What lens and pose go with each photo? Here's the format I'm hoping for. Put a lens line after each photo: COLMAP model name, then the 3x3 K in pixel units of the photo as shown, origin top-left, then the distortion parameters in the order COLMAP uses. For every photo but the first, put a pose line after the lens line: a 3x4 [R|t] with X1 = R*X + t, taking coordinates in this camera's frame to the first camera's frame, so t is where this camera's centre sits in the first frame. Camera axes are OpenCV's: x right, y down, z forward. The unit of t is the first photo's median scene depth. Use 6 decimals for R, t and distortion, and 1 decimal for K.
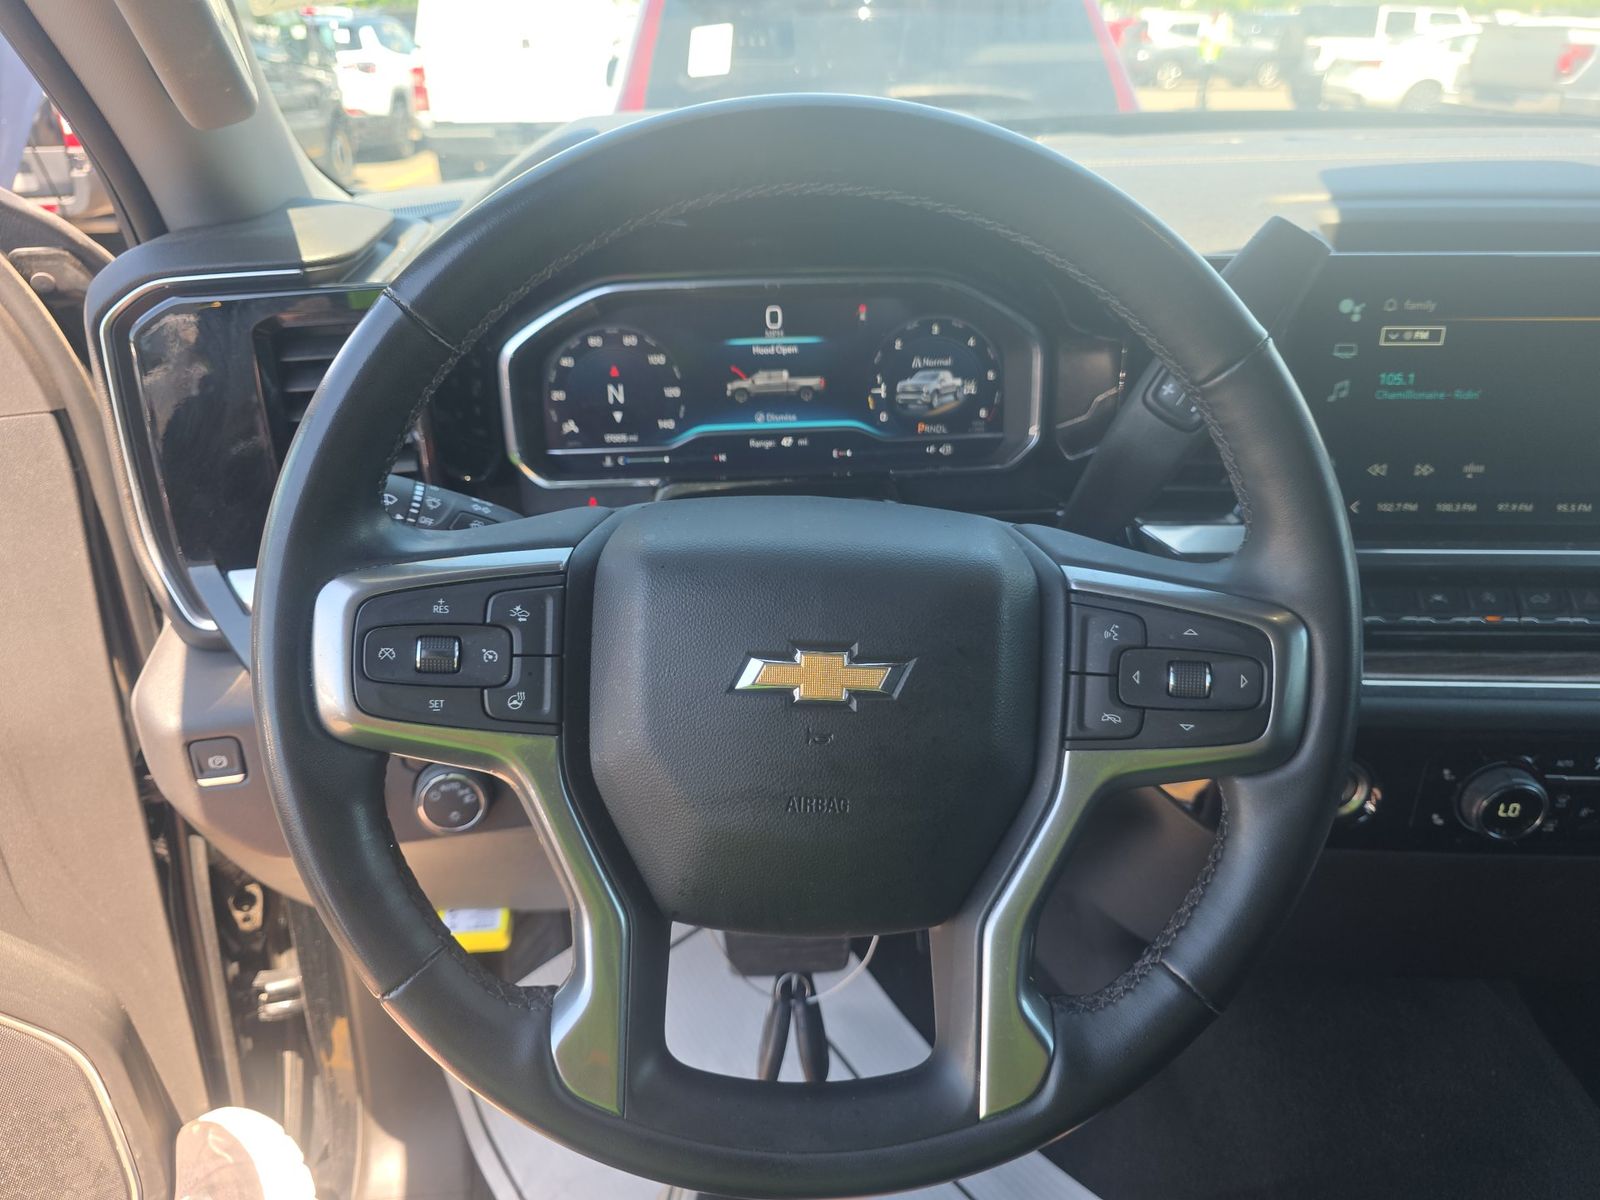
lens RADIAL K [[1112.9, 0, 800.8], [0, 1112.9, 644.9], [0, 0, 1]] dist [0.050621, -0.083450]
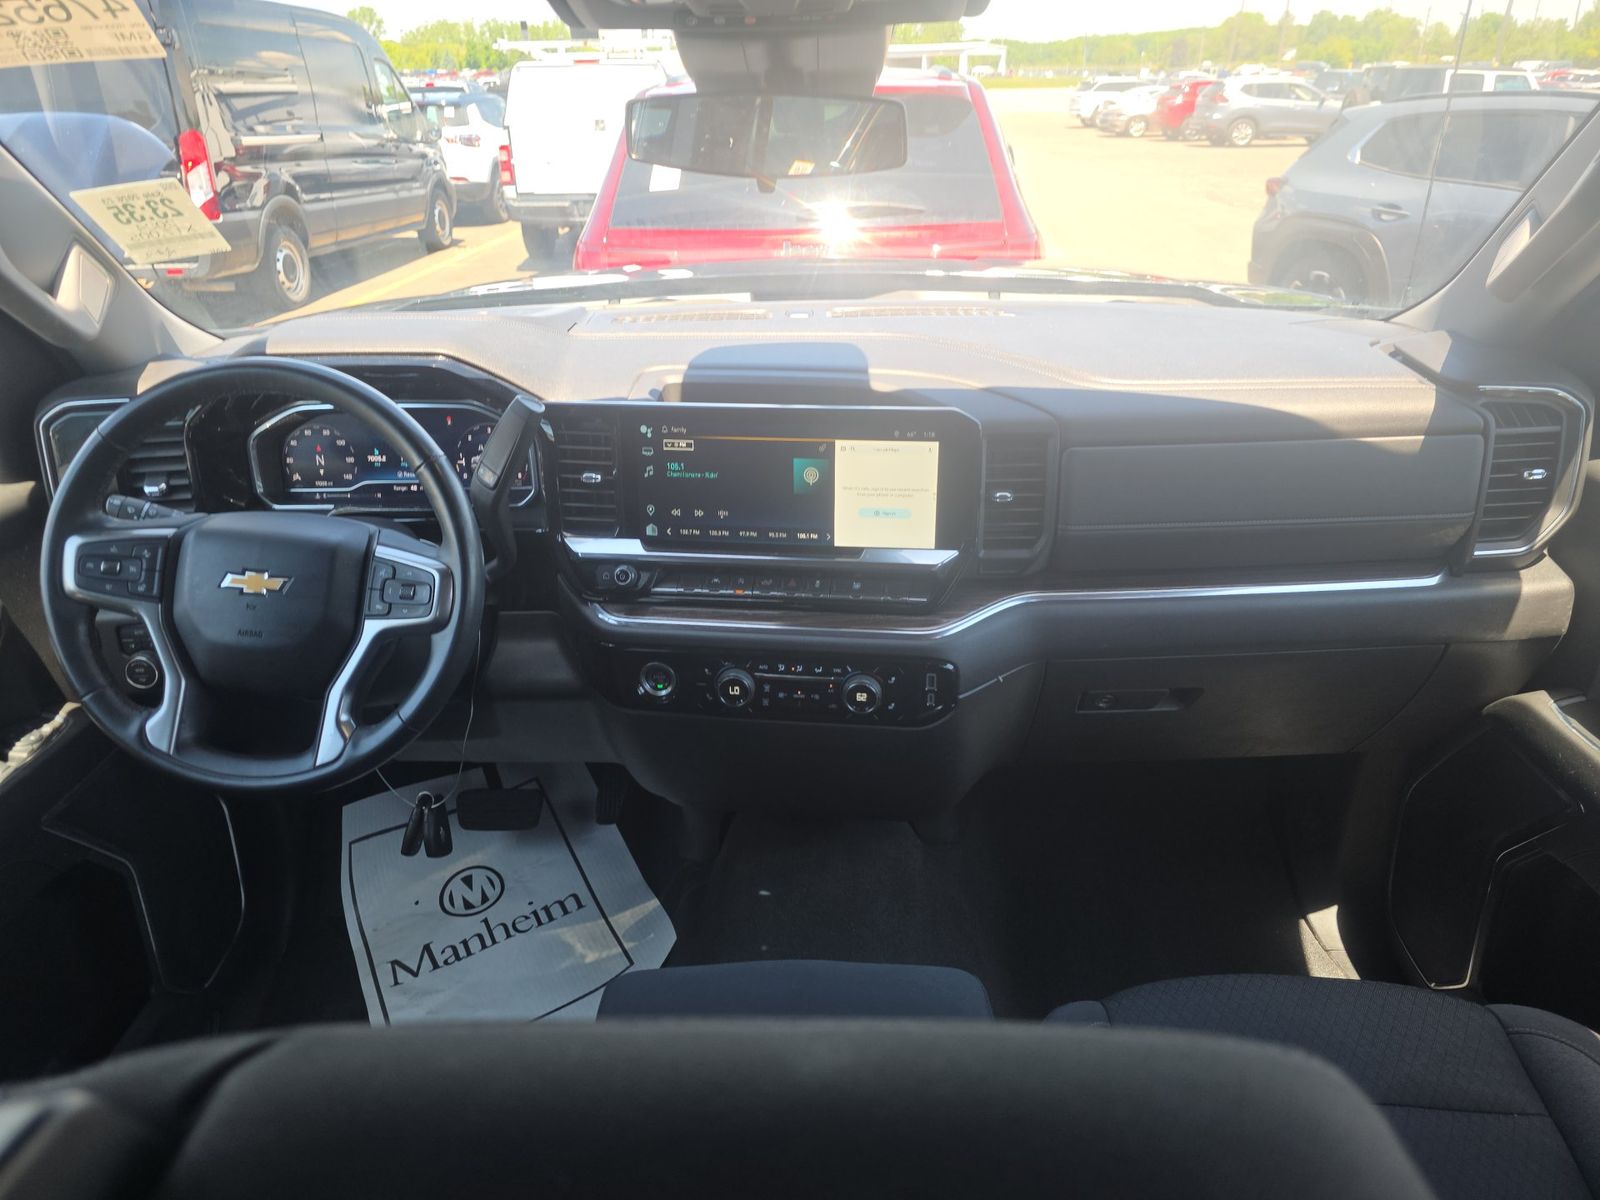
lens RADIAL K [[1089.3, 0, 799.3], [0, 1089.3, 612.2], [0, 0, 1]] dist [0.009624, -0.004379]
pose [[0.996878, 0.036556, -0.069991, 0.763191], [-0.040783, 0.997369, -0.059939, 0.104680], [0.067616, 0.062606, 0.995745, -0.739702]]
